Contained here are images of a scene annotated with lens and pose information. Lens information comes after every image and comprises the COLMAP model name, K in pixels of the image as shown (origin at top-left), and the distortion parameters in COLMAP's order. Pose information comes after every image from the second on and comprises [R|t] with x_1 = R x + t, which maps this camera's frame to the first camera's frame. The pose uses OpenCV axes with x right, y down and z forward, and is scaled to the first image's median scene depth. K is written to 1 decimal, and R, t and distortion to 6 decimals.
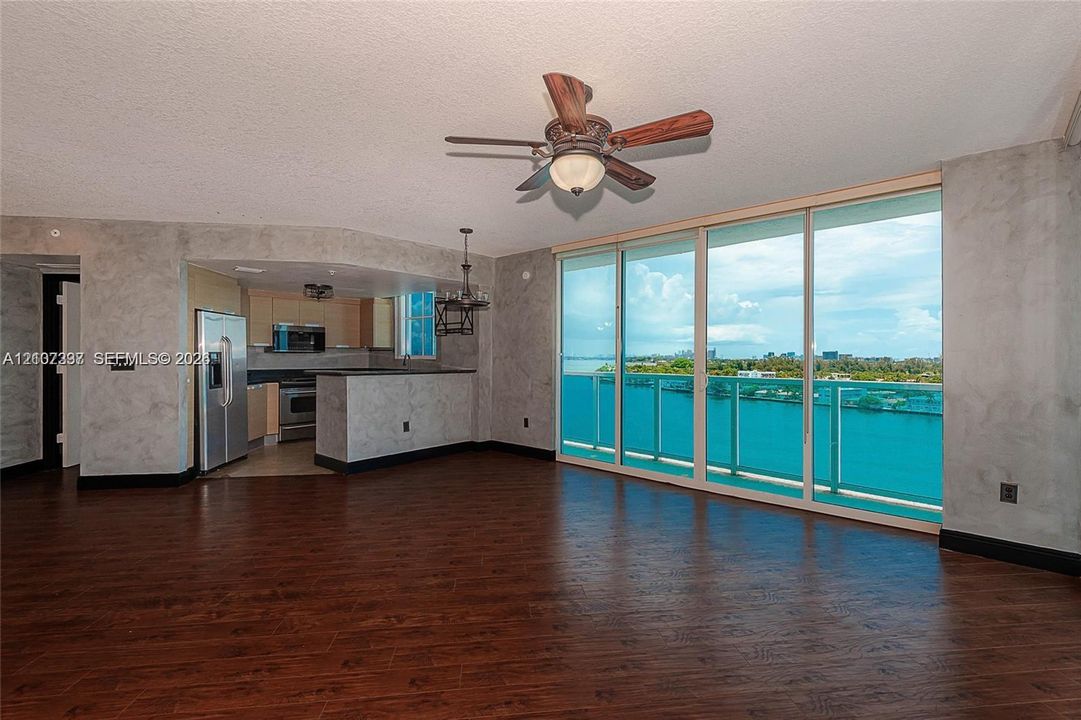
lens RADIAL K [[476.7, 0, 572.4], [0, 476.7, 353.0], [0, 0, 1]] dist [0.014745, -0.000348]
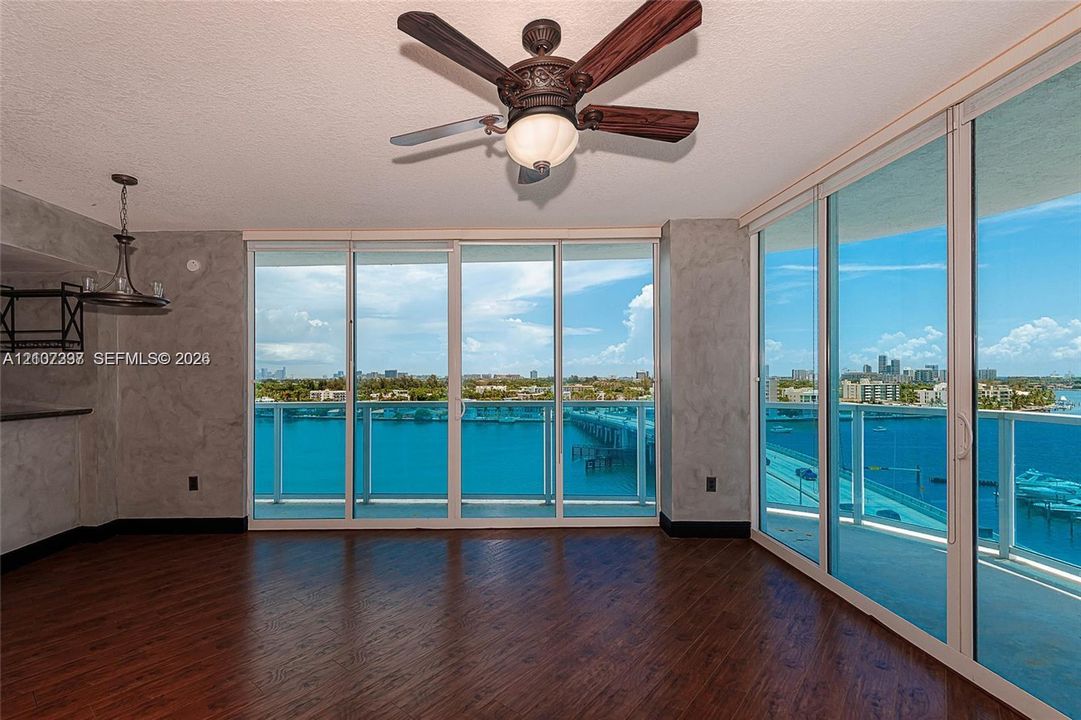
lens RADIAL K [[490.3, 0, 487.9], [0, 490.3, 366.9], [0, 0, 1]] dist [0.009770, -0.000587]
pose [[0.771653, 0.000460, 0.636043, -0.222537], [0.006428, 0.999943, -0.008522, -0.010384], [-0.636011, 0.010665, 0.771606, 0.196032]]
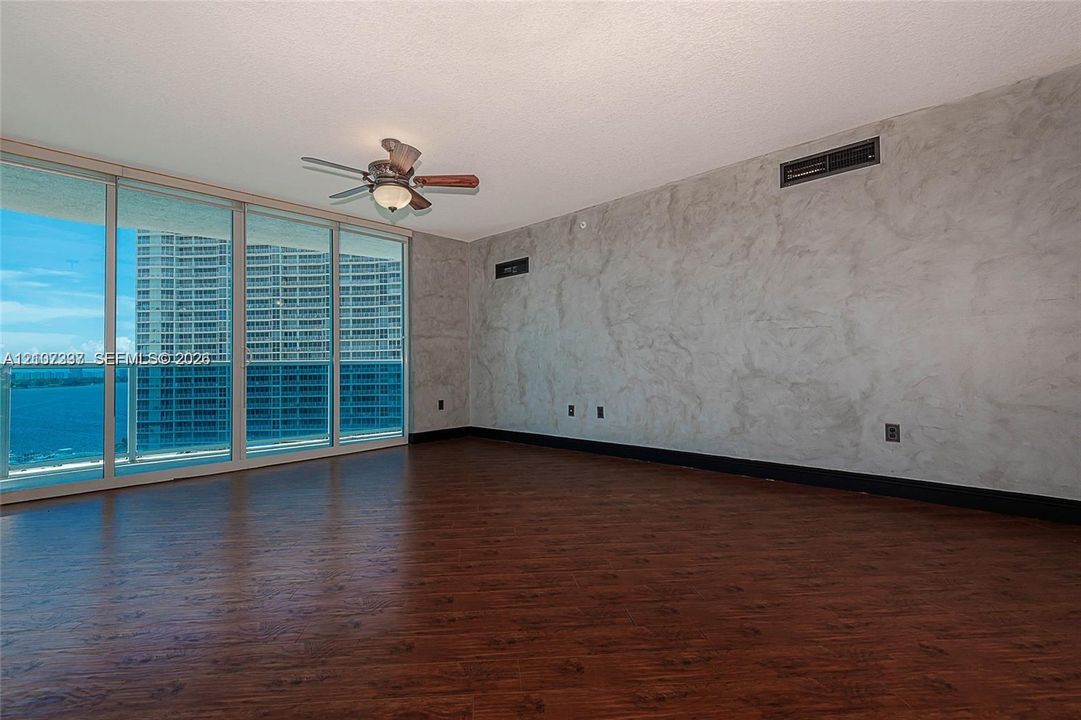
lens RADIAL K [[477.7, 0, 540.5], [0, 477.7, 360.0], [0, 0, 1]] dist [0.000103, -0.000155]
pose [[-0.998754, 0.010222, 0.048844, -0.206032], [0.009380, 0.999804, -0.017432, 0.063207], [-0.049013, -0.016952, -0.998654, 0.972950]]
